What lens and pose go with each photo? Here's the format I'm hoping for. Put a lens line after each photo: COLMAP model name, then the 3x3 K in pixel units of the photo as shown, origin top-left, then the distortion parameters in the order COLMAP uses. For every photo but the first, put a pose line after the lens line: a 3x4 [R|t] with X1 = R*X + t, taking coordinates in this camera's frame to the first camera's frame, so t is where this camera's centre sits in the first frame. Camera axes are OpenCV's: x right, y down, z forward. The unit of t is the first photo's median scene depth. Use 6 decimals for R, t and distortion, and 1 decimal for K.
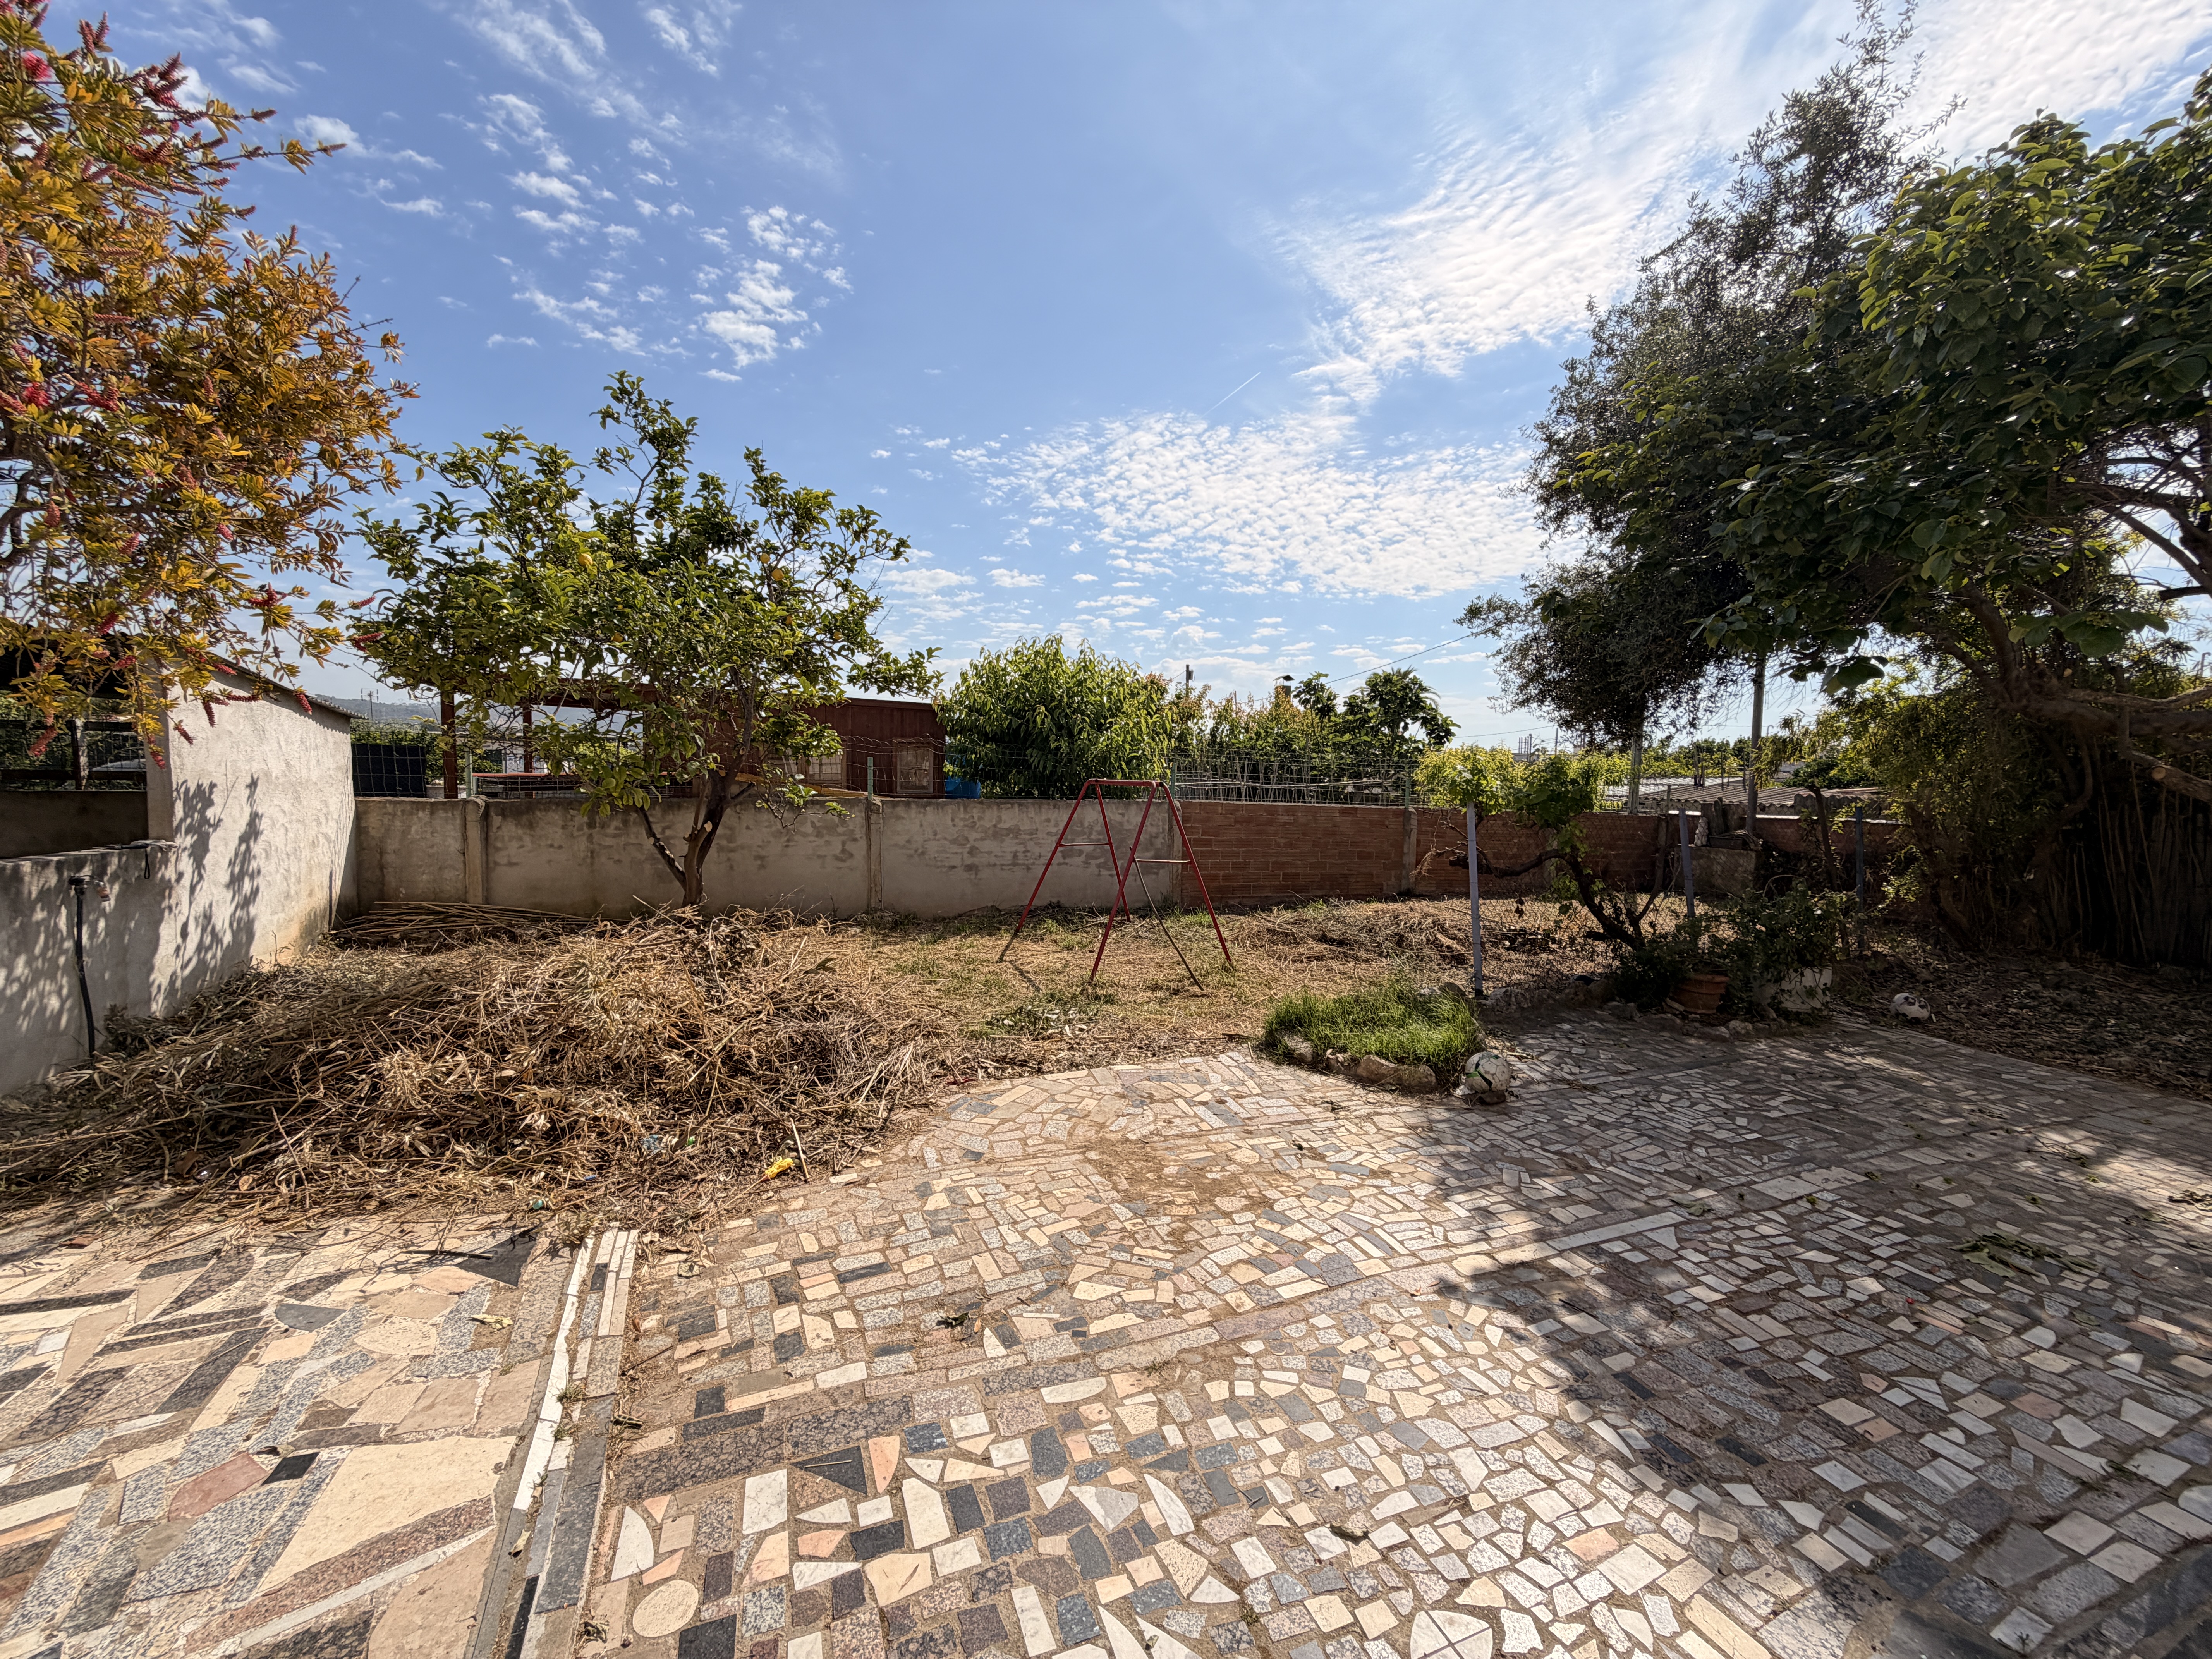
lens RADIAL K [[883.2, 0, 1099.1], [0, 883.2, 837.4], [0, 0, 1]] dist [0.001307, 0.000108]
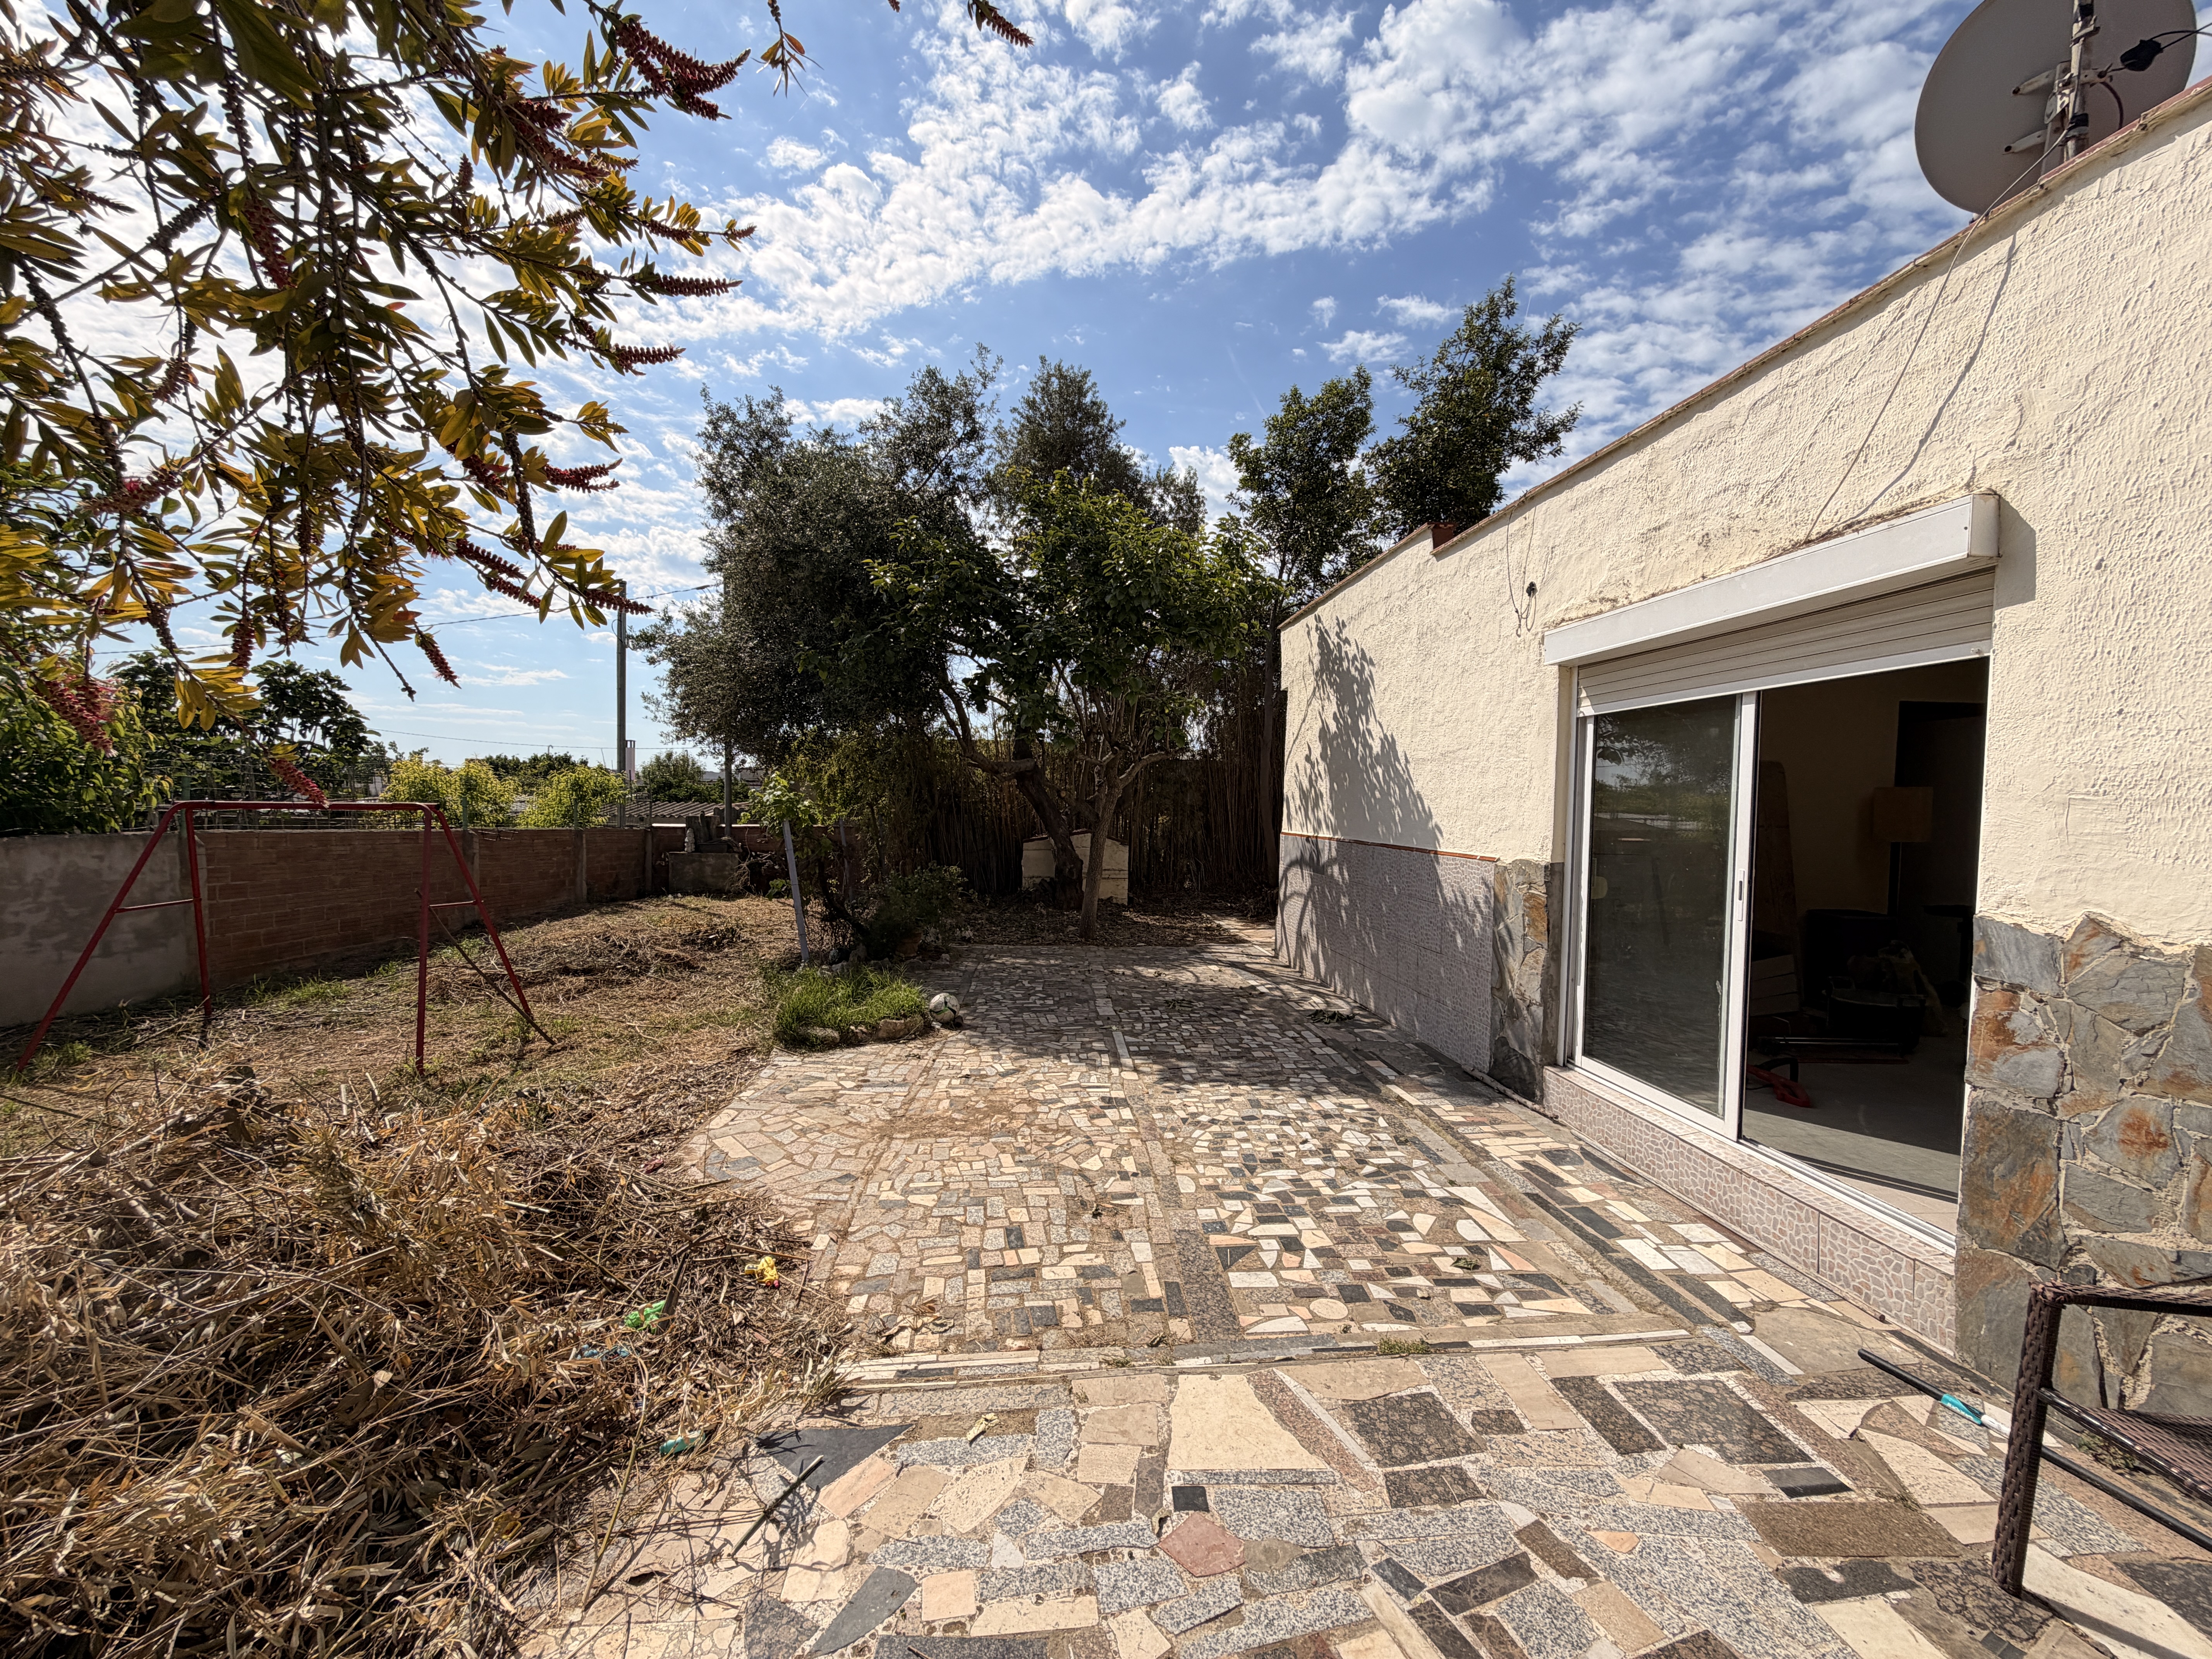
lens RADIAL K [[880.0, 0, 1105.1], [0, 880.0, 833.6], [0, 0, 1]] dist [0.001694, -0.000577]
pose [[0.286628, -0.044675, 0.957000, -0.852030], [0.062945, 0.997632, 0.027720, -0.034862], [-0.955972, 0.052293, 0.288762, 0.348389]]
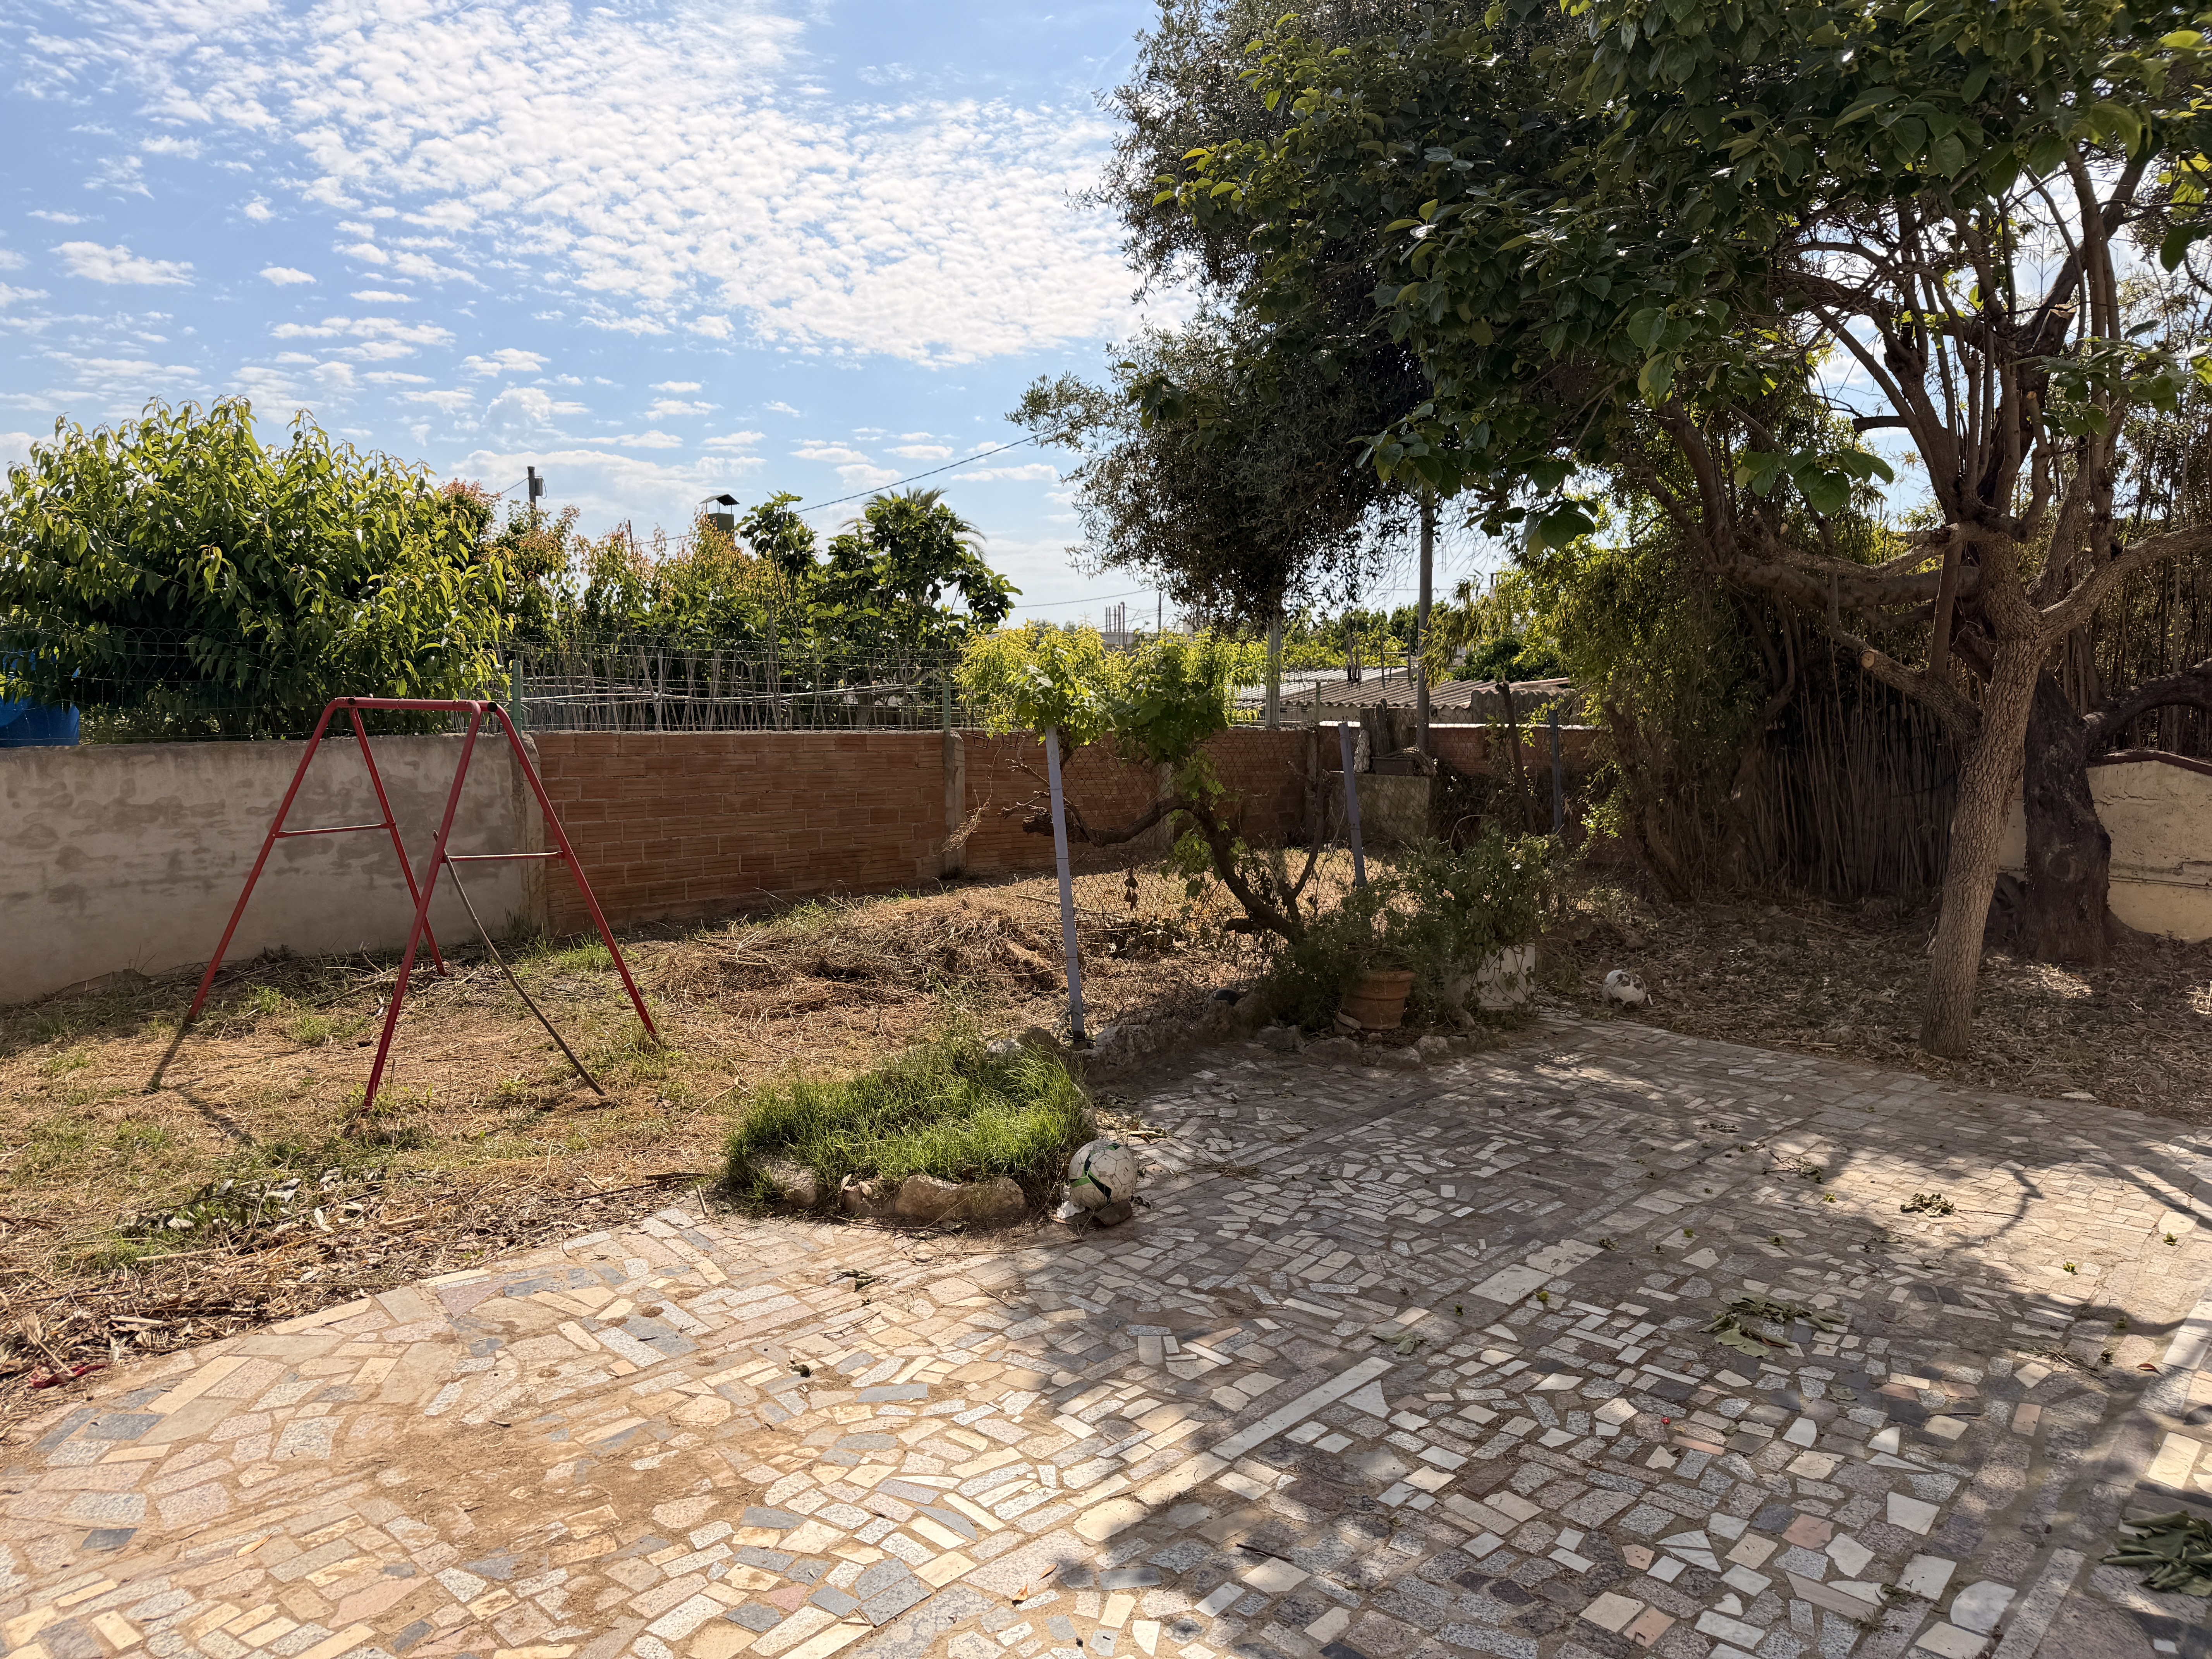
lens RADIAL K [[1557.7, 0, 1103.1], [0, 1557.7, 837.0], [0, 0, 1]] dist [0.052028, -0.068735]
pose [[0.904533, -0.064908, 0.421435, 0.004457], [0.049929, 0.997670, 0.046493, -0.015731], [-0.423471, -0.021013, 0.905666, 0.037446]]
